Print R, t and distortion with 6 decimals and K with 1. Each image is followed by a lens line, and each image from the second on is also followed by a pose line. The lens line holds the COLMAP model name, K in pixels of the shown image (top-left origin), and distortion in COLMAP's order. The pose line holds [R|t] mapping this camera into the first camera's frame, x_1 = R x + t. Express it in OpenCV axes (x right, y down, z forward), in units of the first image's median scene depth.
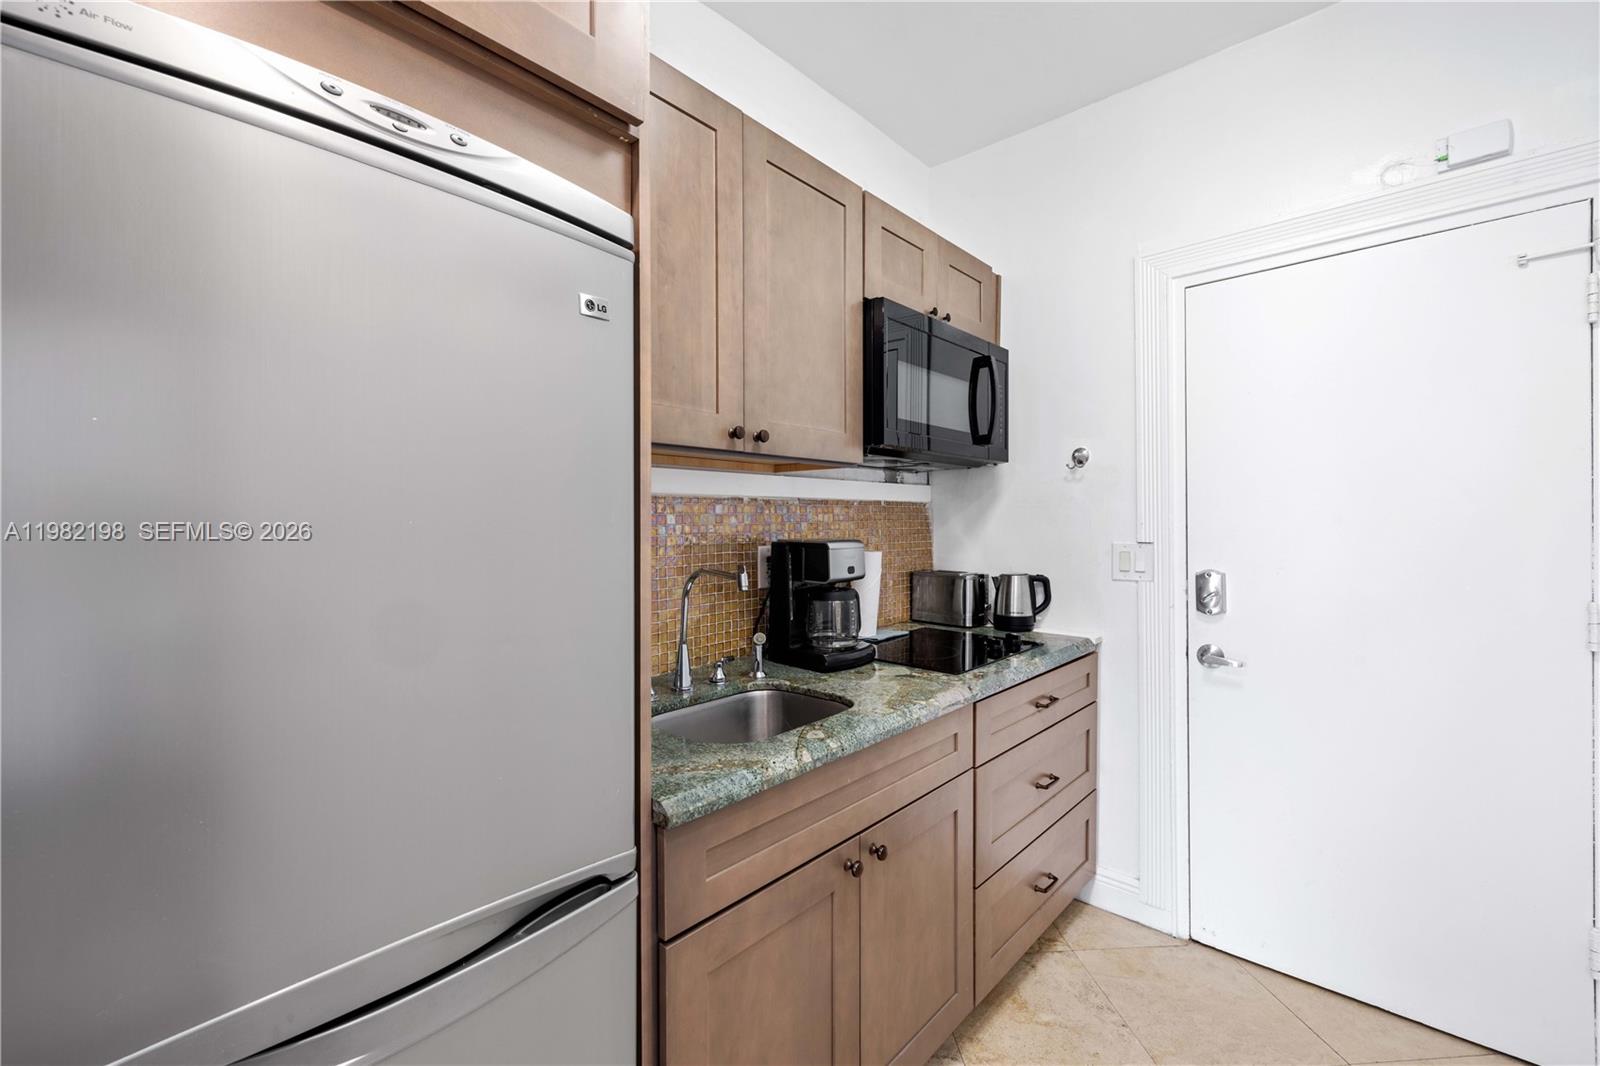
lens RADIAL K [[692.6, 0, 796.2], [0, 692.6, 528.3], [0, 0, 1]] dist [-0.000504, 0.001161]
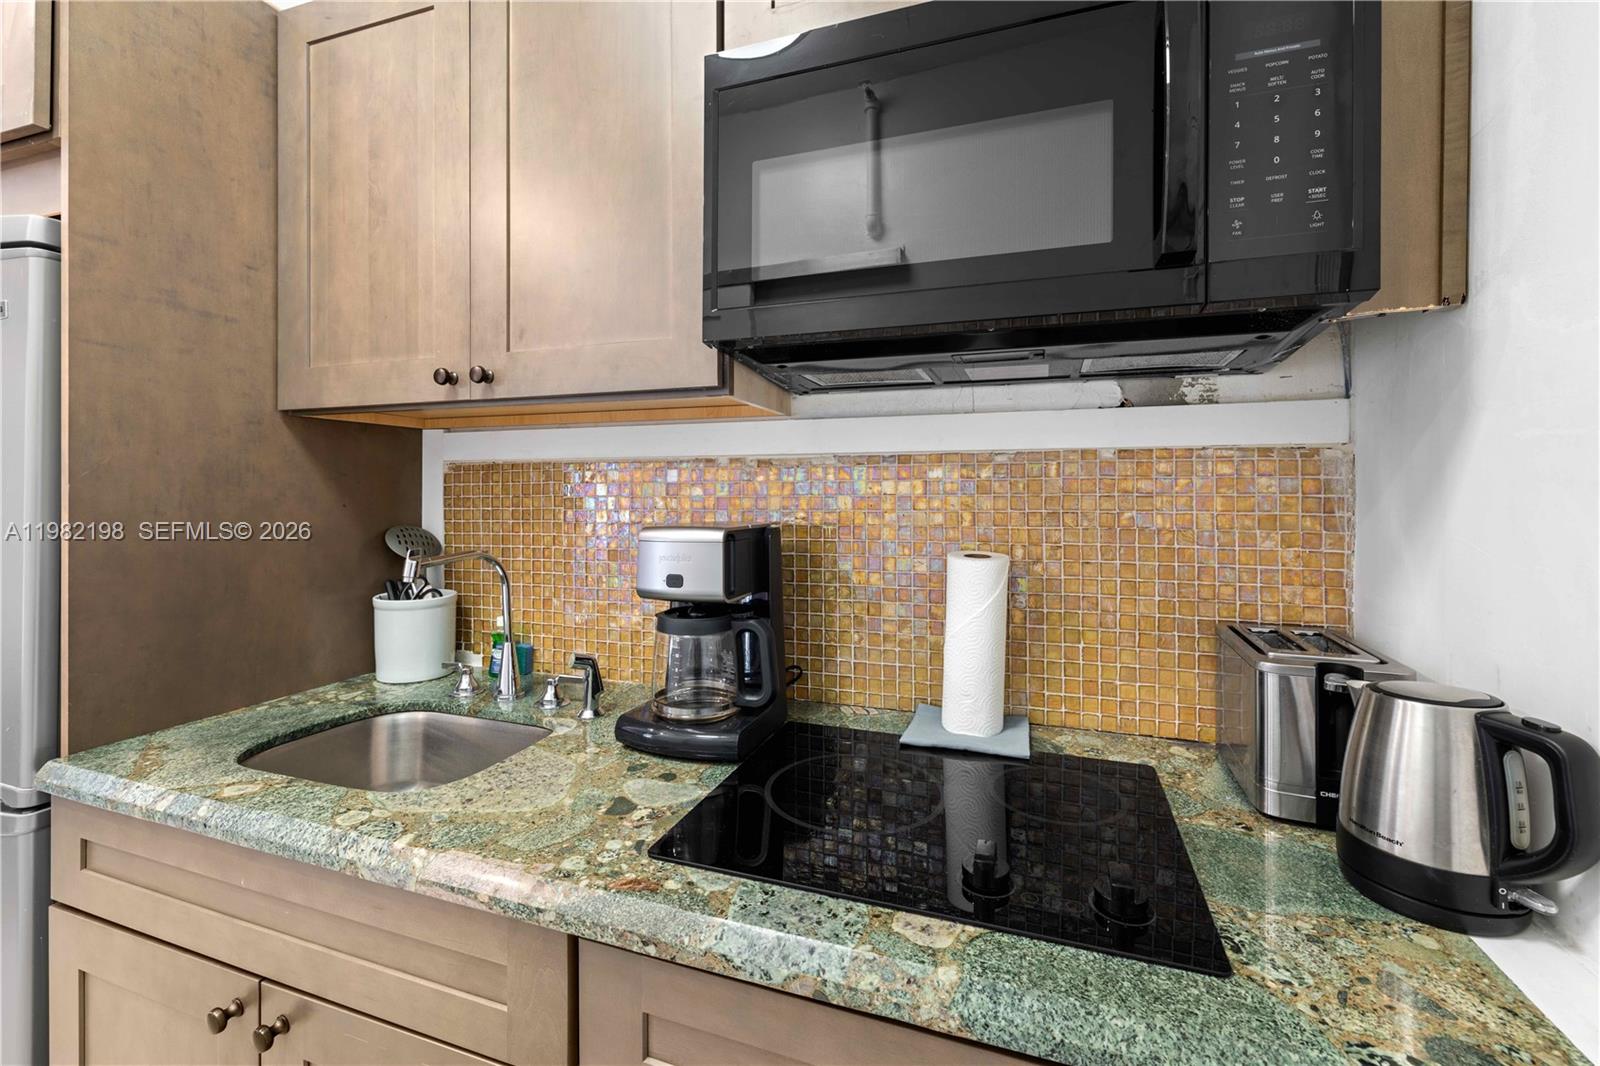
lens RADIAL K [[692.6, 0, 800.7], [0, 692.6, 491.6], [0, 0, 1]] dist [-0.000504, 0.001161]
pose [[0.365871, 0.004690, -0.930654, 0.599024], [-0.012769, 0.999918, 0.000020, -0.012492], [0.930578, 0.011876, 0.365901, 0.840355]]
